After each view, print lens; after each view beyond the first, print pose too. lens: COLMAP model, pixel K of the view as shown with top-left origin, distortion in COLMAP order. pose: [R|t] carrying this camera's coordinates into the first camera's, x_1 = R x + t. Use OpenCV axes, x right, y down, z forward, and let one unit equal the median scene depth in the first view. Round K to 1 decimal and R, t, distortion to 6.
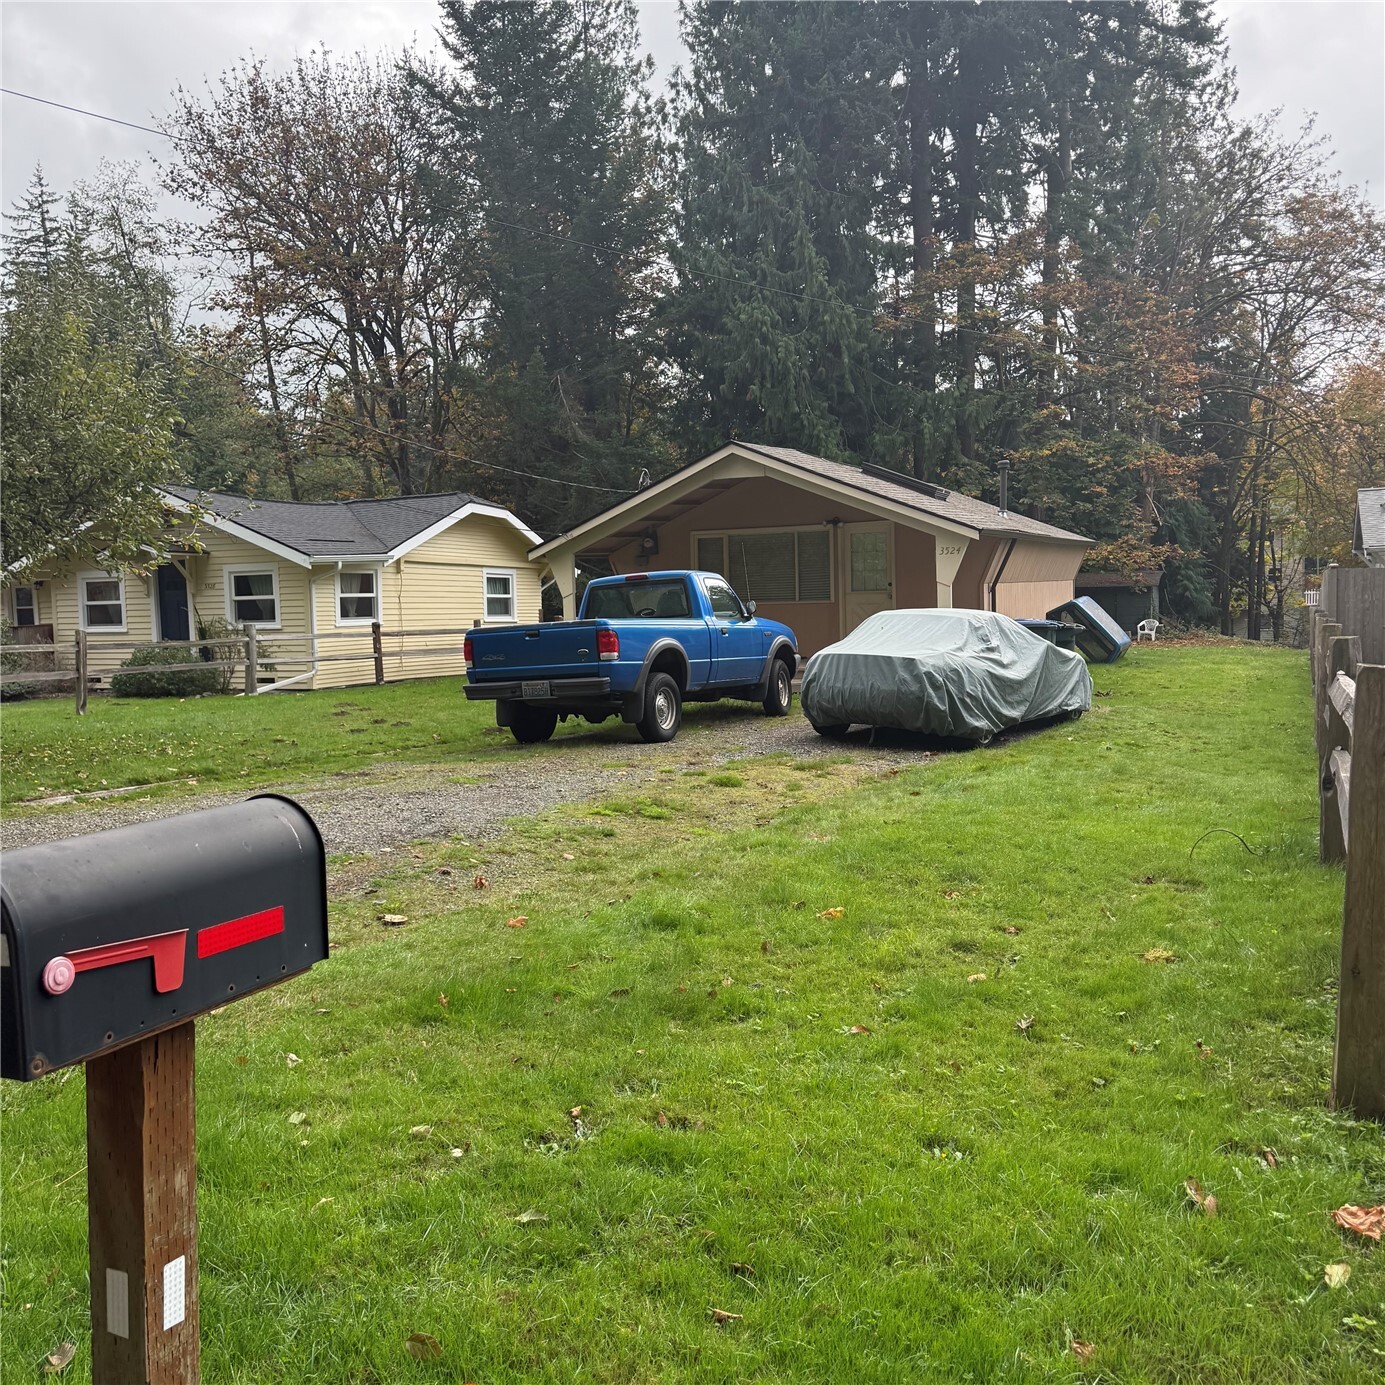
lens RADIAL K [[1258.2, 0, 692.5], [0, 1258.2, 692.5], [0, 0, 1]] dist [0.000966, -0.009115]
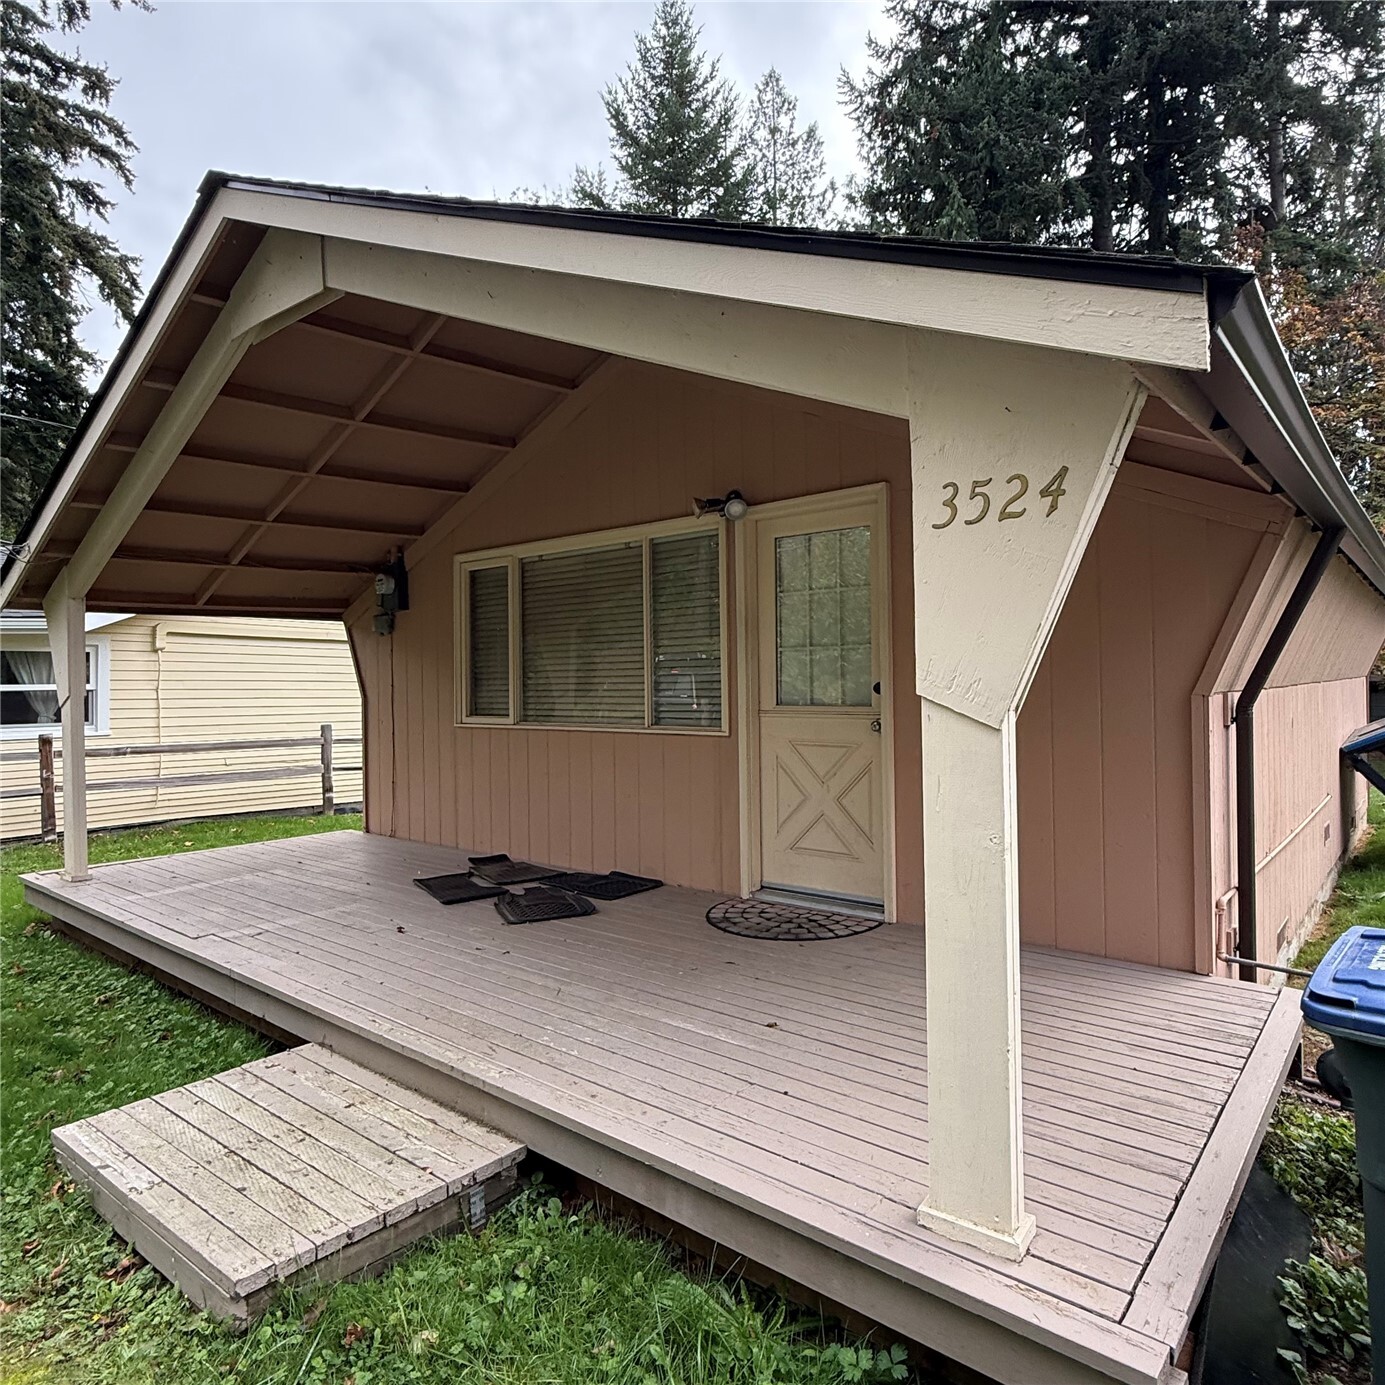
lens RADIAL K [[946.5, 0, 692.5], [0, 946.5, 692.5], [0, 0, 1]] dist [-0.000797, 0.000846]
pose [[0.971700, 0.013124, -0.235853, 0.143952], [-0.026798, 0.998134, -0.054863, -0.059375], [0.234693, 0.059630, 0.970239, 0.644748]]
